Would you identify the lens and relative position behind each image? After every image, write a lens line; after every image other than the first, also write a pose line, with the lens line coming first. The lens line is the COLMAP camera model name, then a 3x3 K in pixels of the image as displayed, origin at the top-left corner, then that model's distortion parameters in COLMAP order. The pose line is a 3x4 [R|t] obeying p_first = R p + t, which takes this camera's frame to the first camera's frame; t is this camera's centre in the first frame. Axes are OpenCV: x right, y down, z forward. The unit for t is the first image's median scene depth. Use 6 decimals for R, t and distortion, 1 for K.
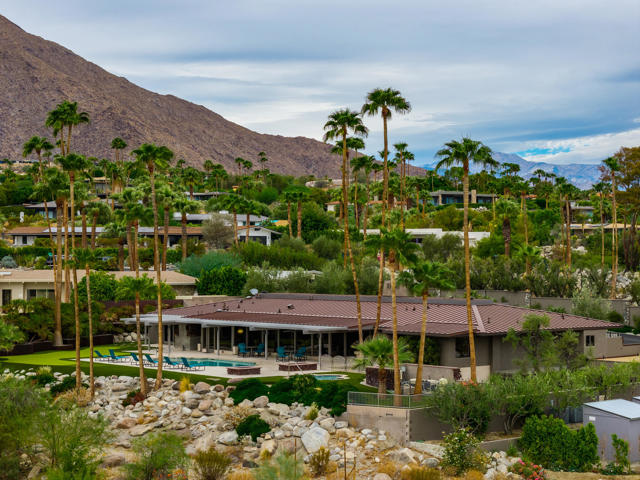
lens RADIAL K [[1289.9, 0, 320.0], [0, 1289.9, 240.0], [0, 0, 1]] dist [0.025388, 0.090624]
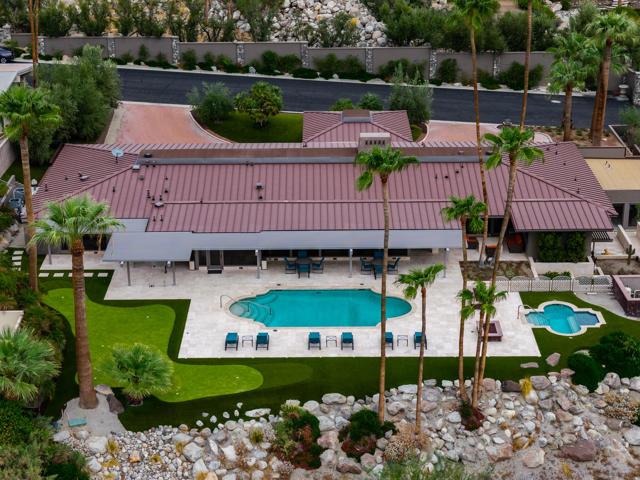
lens RADIAL K [[1289.9, 0, 320.0], [0, 1289.9, 240.0], [0, 0, 1]] dist [0.025388, 0.090624]
pose [[0.641902, -0.288593, 0.710405, -0.739018], [-0.016664, 0.921001, 0.389202, -0.295577], [-0.766605, -0.261668, 0.586384, 0.590911]]
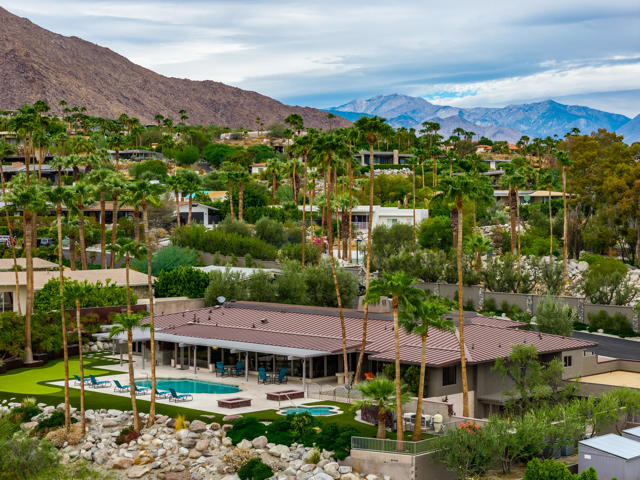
lens RADIAL K [[1289.9, 0, 320.0], [0, 1289.9, 240.0], [0, 0, 1]] dist [0.025388, 0.090624]
pose [[0.997192, -0.002676, 0.074844, -0.067504], [-0.000840, 0.998899, 0.046898, -0.071550], [-0.074887, -0.046829, 0.996092, 0.006678]]
